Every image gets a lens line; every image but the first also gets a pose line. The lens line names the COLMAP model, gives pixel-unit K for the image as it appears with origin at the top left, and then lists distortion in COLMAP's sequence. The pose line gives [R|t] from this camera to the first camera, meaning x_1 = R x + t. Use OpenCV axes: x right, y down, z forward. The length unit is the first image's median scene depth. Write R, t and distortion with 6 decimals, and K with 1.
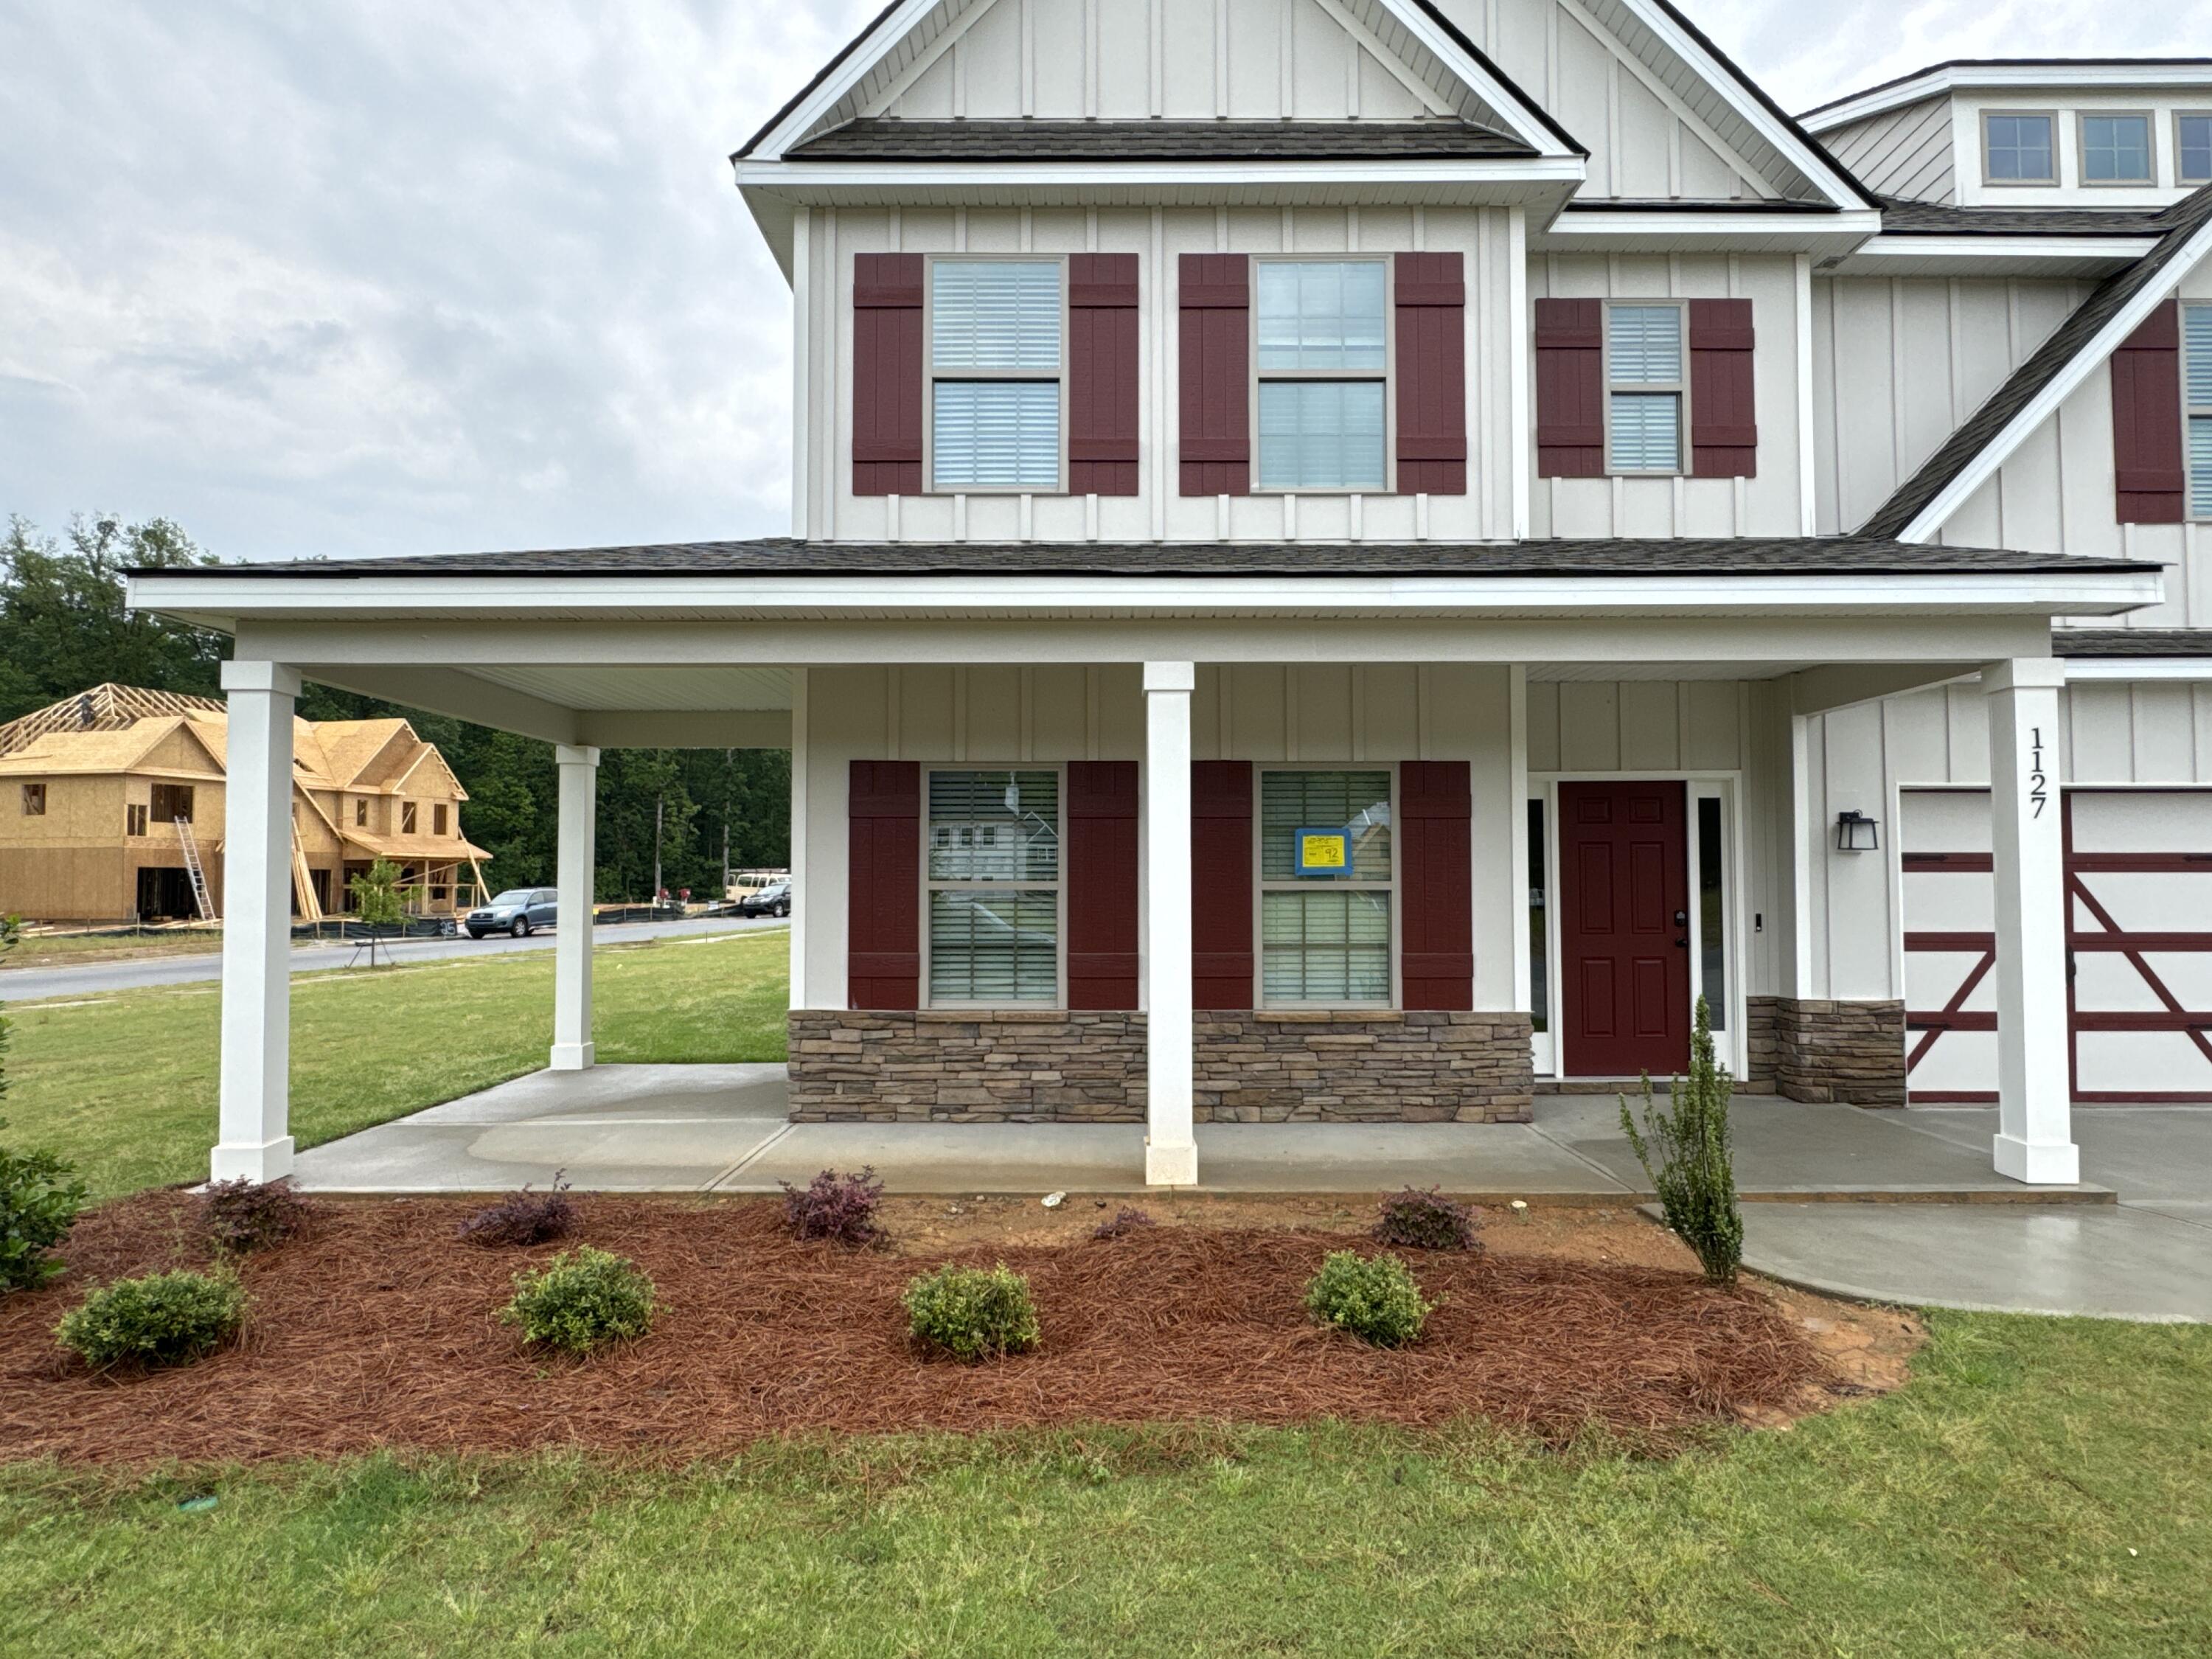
lens RADIAL K [[1291.1, 0, 1106.0], [0, 1291.1, 829.5], [0, 0, 1]] dist [-0.009277, 0.001832]
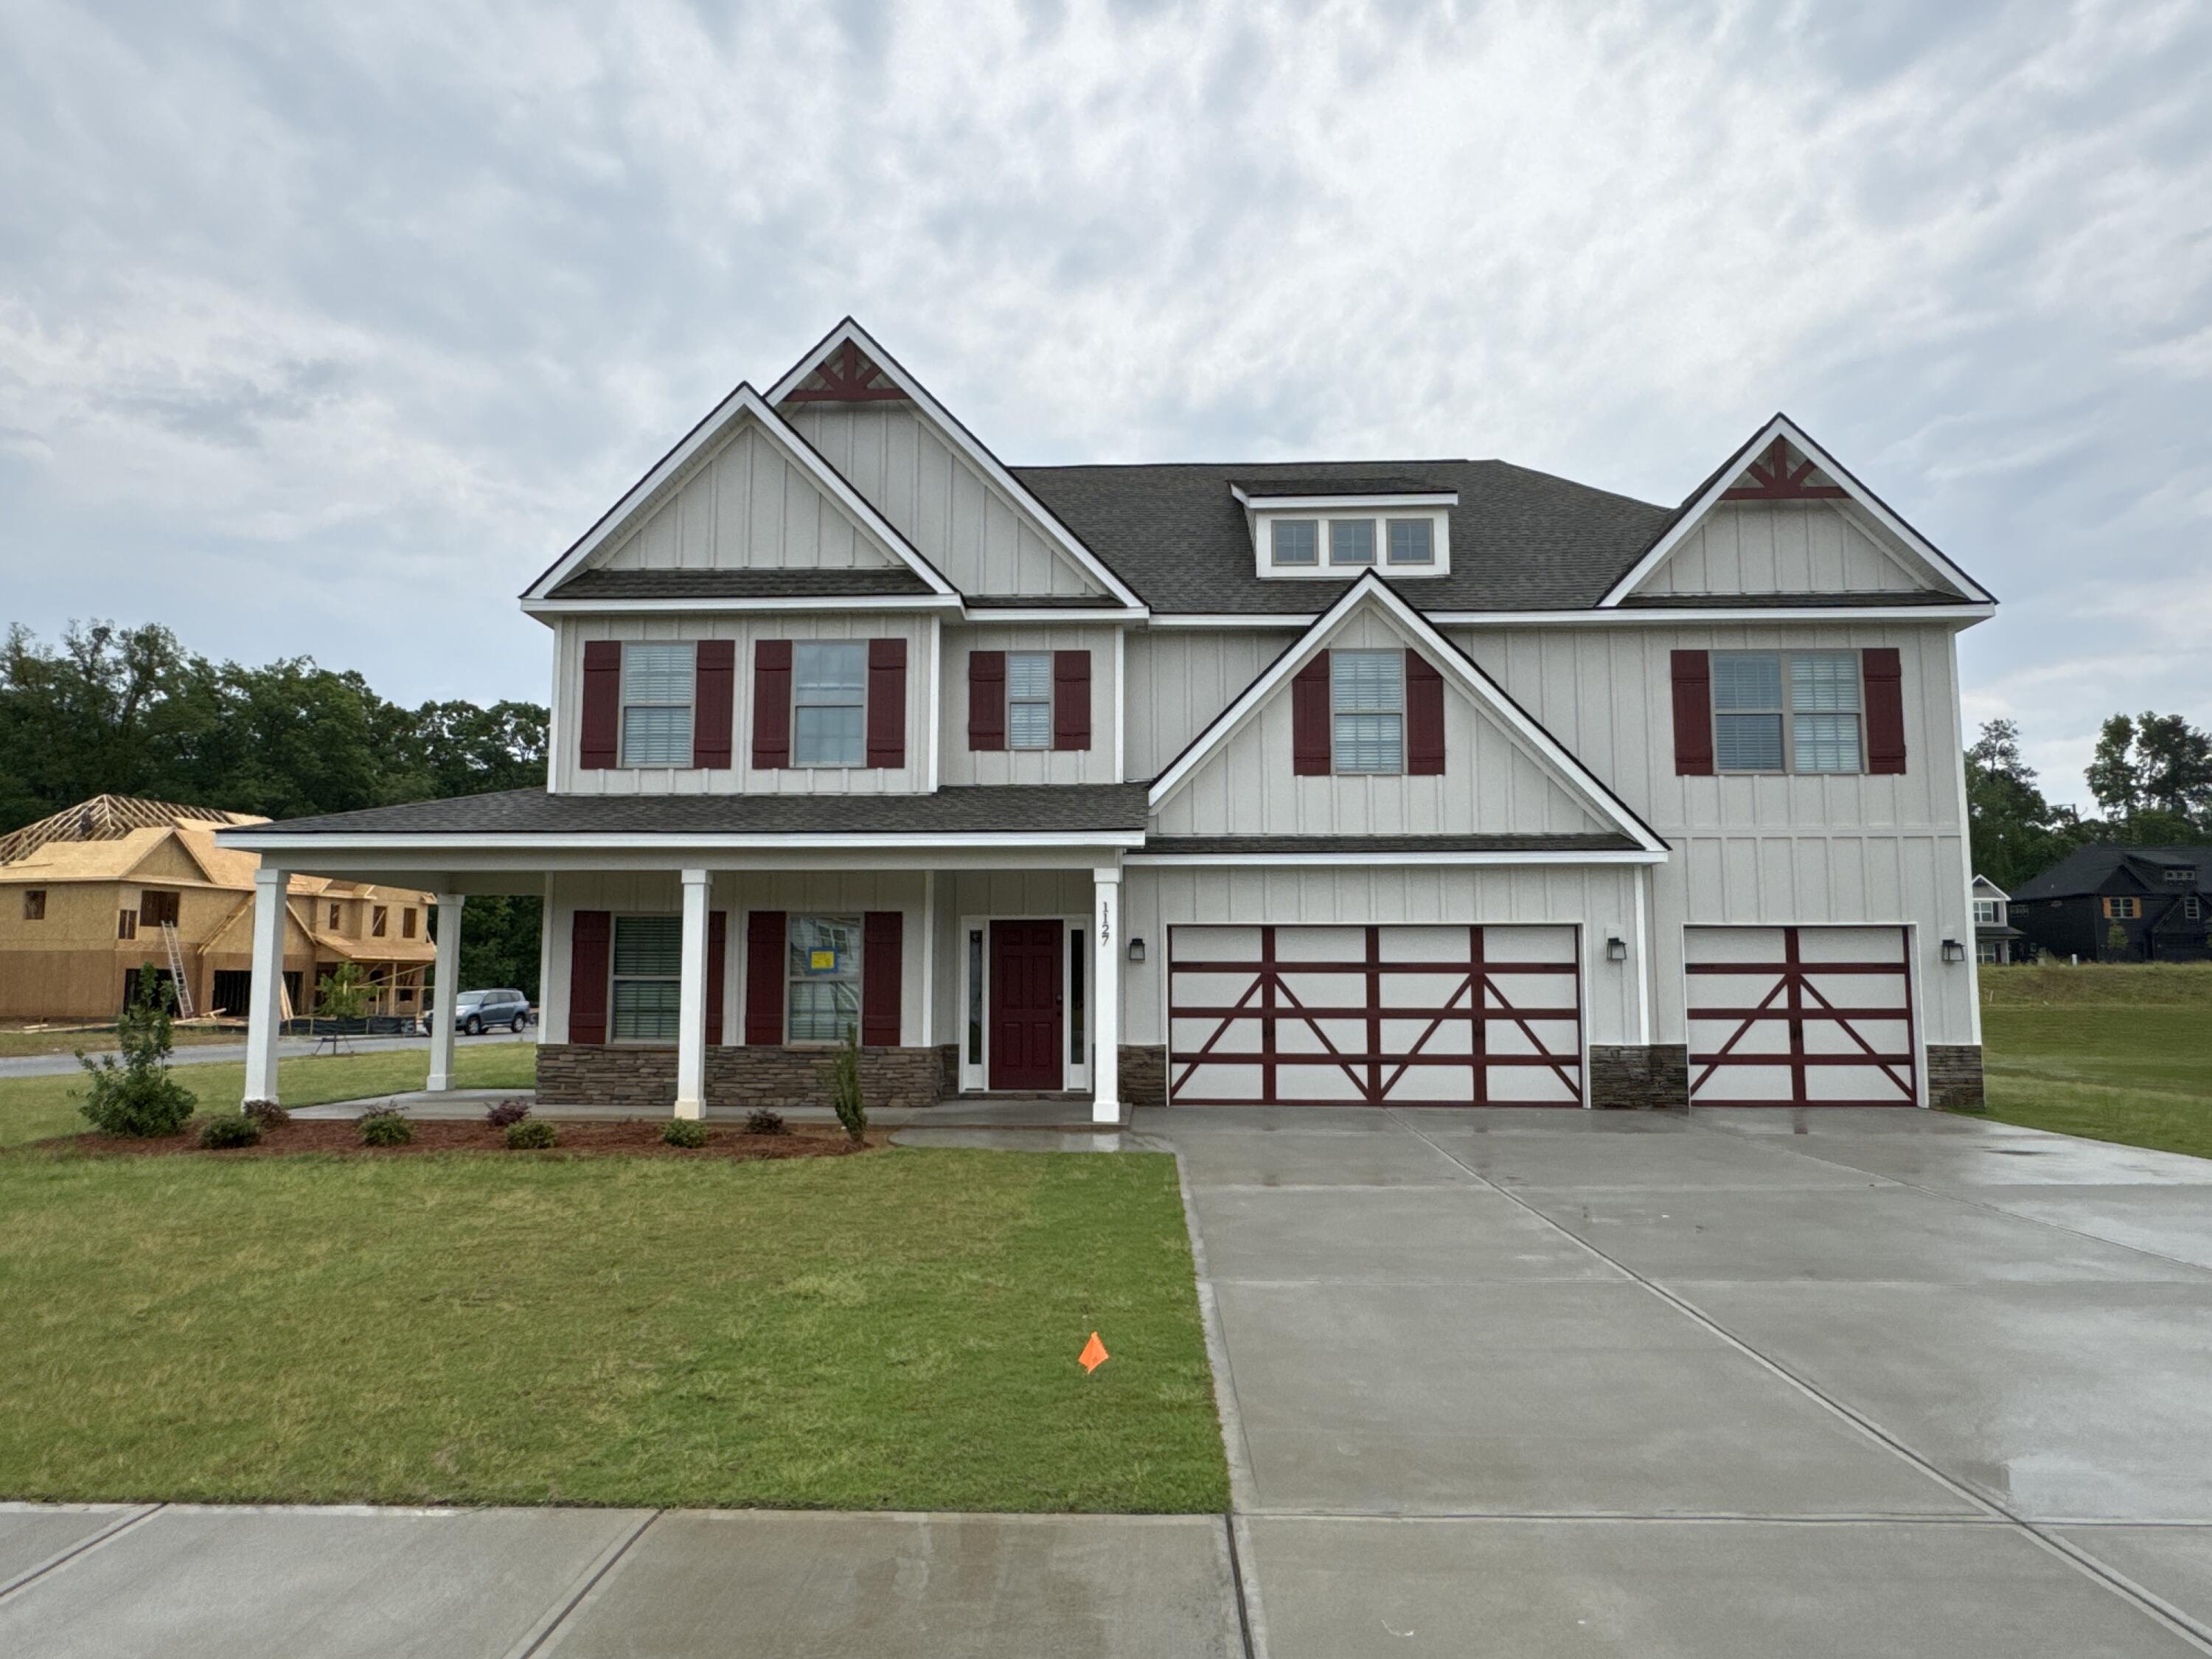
lens RADIAL K [[1438.6, 0, 1106.0], [0, 1438.6, 829.5], [0, 0, 1]] dist [-0.011605, 0.001110]
pose [[0.999425, -0.000710, -0.033911, 0.597454], [-0.001664, 0.997551, -0.069924, -0.024320], [0.033878, 0.069940, 0.996976, -0.984528]]
